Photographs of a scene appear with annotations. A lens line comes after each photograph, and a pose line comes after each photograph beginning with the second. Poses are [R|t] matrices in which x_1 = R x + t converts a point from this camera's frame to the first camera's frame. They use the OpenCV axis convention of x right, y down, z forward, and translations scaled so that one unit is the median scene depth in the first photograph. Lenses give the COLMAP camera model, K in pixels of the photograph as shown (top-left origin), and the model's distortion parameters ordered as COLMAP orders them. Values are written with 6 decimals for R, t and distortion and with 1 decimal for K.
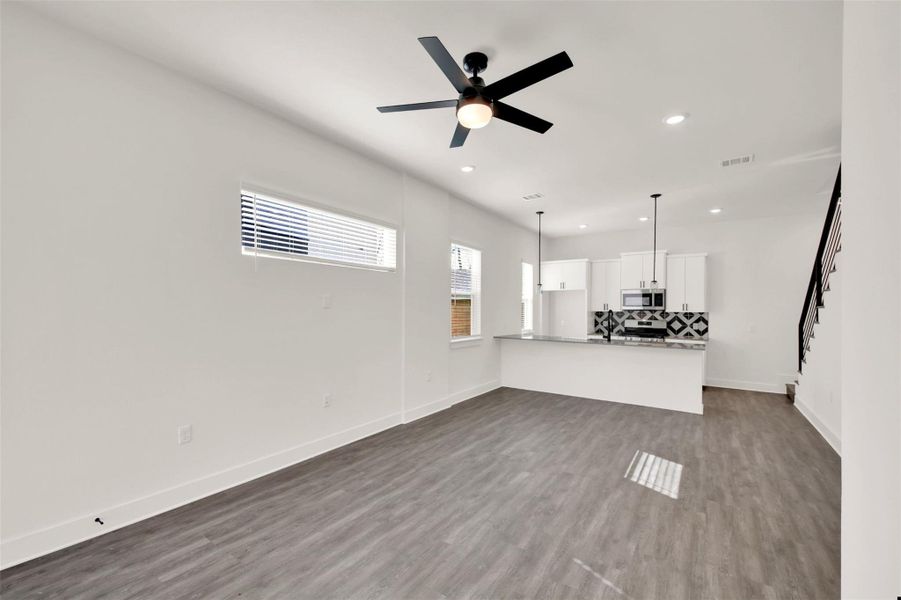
lens RADIAL K [[372.9, 0, 450.5], [0, 372.9, 300.0], [0, 0, 1]] dist [0.016367, -0.018488]
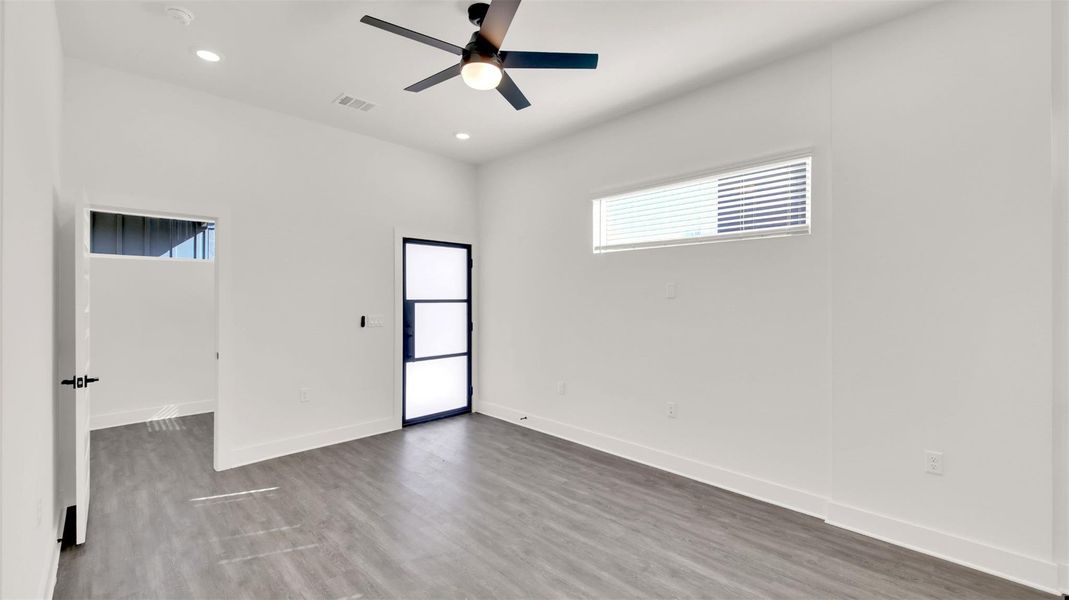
lens RADIAL K [[465.0, 0, 546.3], [0, 465.0, 298.9], [0, 0, 1]] dist [0.020650, -0.020968]
pose [[-0.201653, -0.002961, -0.979453, 0.733204], [0.019711, 0.999781, -0.007081, 0.024070], [0.979259, -0.020734, -0.201550, 0.940916]]
